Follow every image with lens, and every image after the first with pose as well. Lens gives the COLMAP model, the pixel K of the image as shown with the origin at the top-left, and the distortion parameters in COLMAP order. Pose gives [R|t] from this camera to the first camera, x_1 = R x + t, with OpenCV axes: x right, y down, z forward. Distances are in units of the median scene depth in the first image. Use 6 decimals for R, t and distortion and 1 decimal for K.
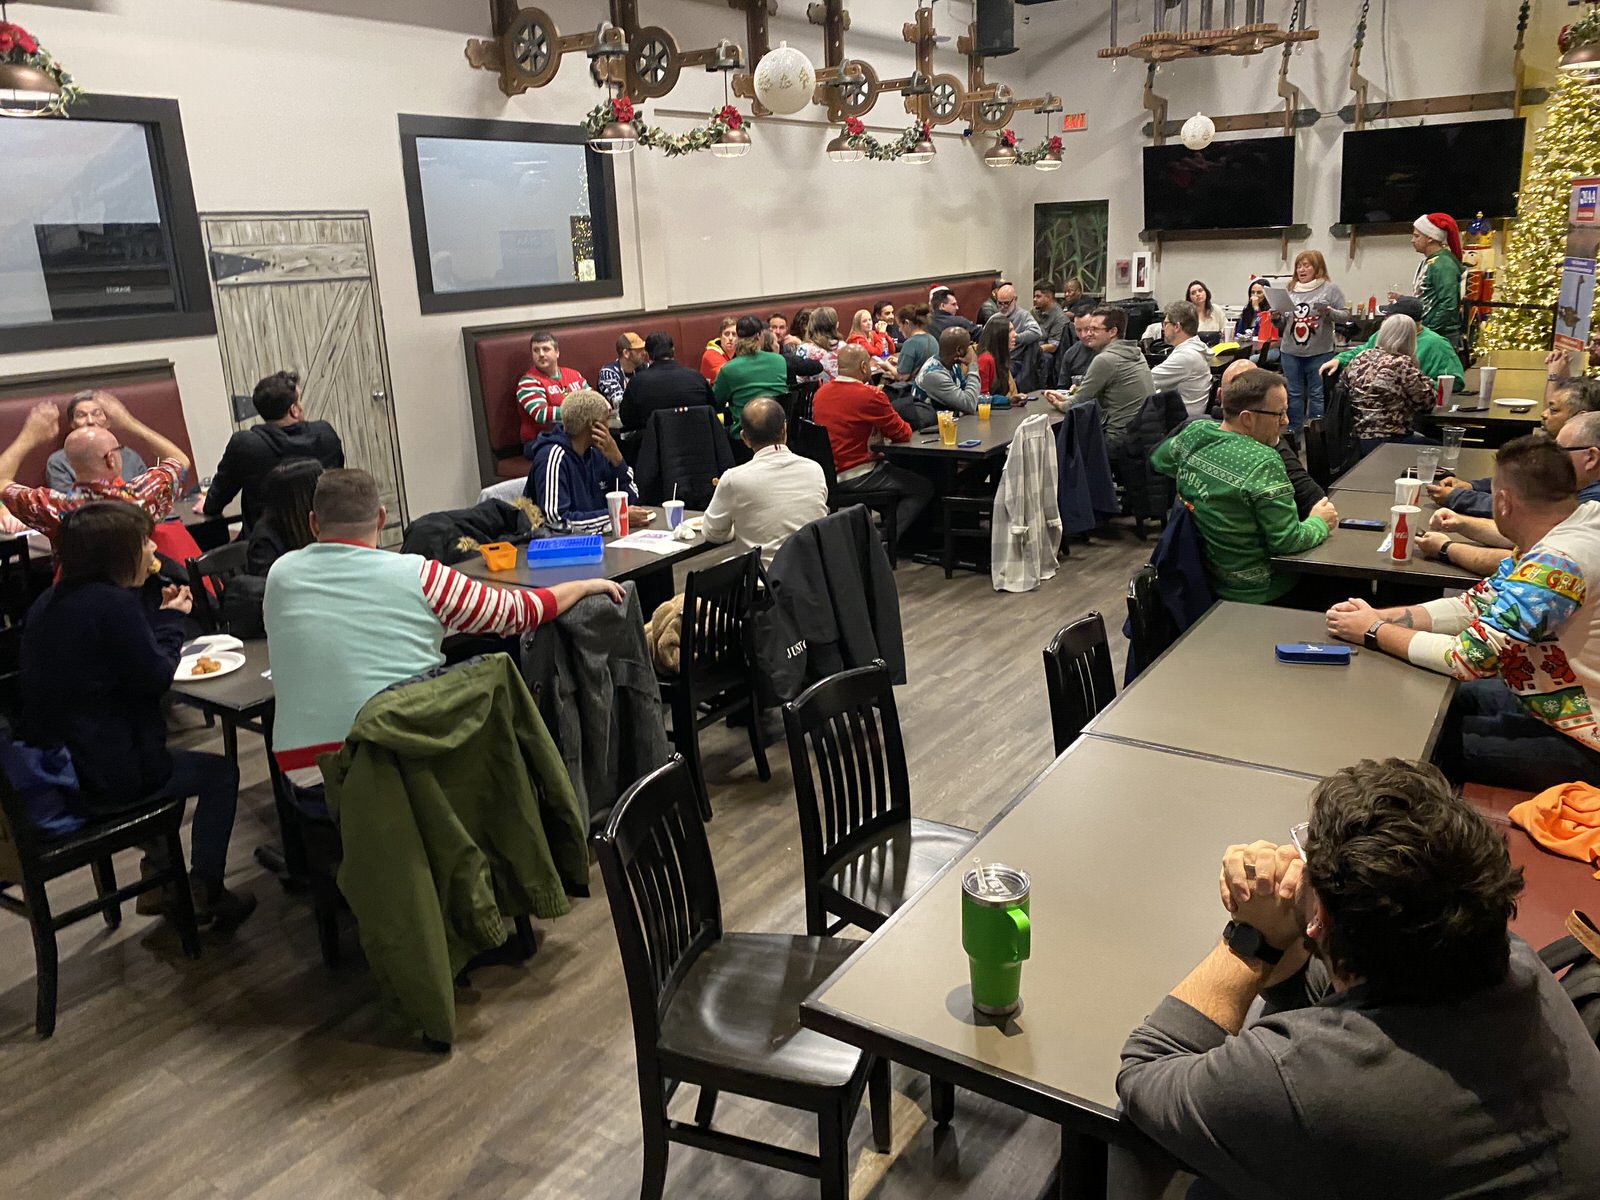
lens RADIAL K [[1256.7, 0, 800.0], [0, 1256.7, 600.0], [0, 0, 1]] dist [0.049154, -0.017105]
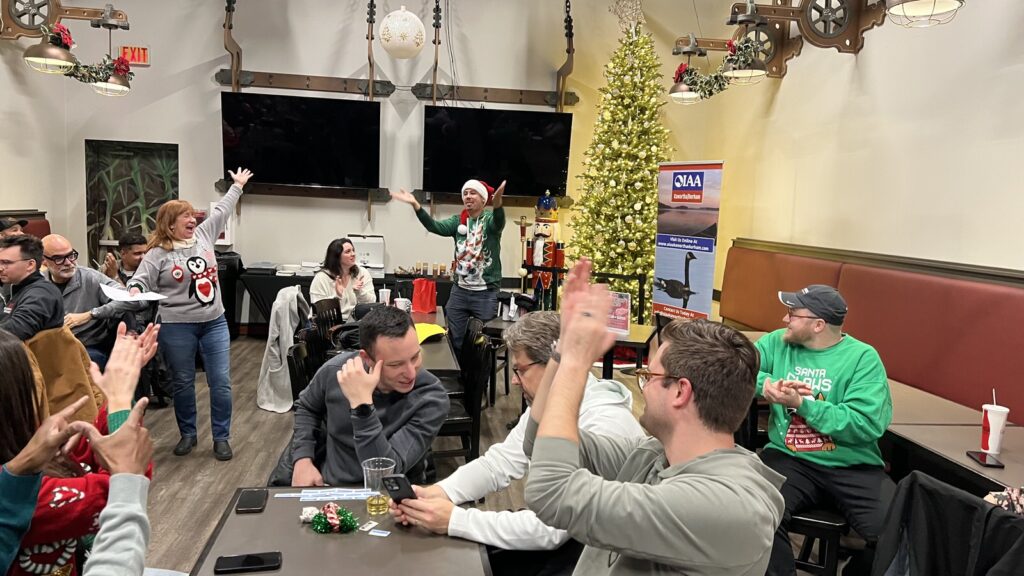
lens RADIAL K [[784.1, 0, 512.0], [0, 784.1, 288.0], [0, 0, 1]] dist [0.033646, -0.052216]
pose [[0.750475, 0.002076, 0.660895, 0.056098], [0.117993, 0.983508, -0.137075, -0.121898], [-0.650280, 0.180852, 0.737854, 0.498841]]
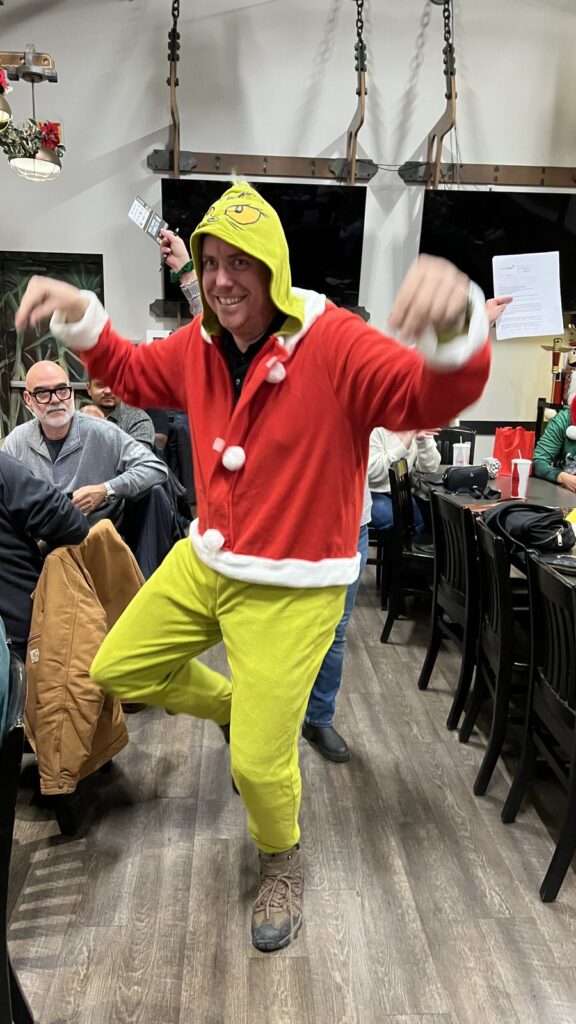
lens RADIAL K [[784.1, 0, 286.0], [0, 784.1, 529.4], [0, 0, 1]] dist [0.033646, -0.052216]
pose [[0.792919, -0.086944, 0.603093, 0.051843], [0.122058, 0.992370, -0.017412, -0.160712], [-0.596977, 0.087419, 0.797481, 0.673742]]
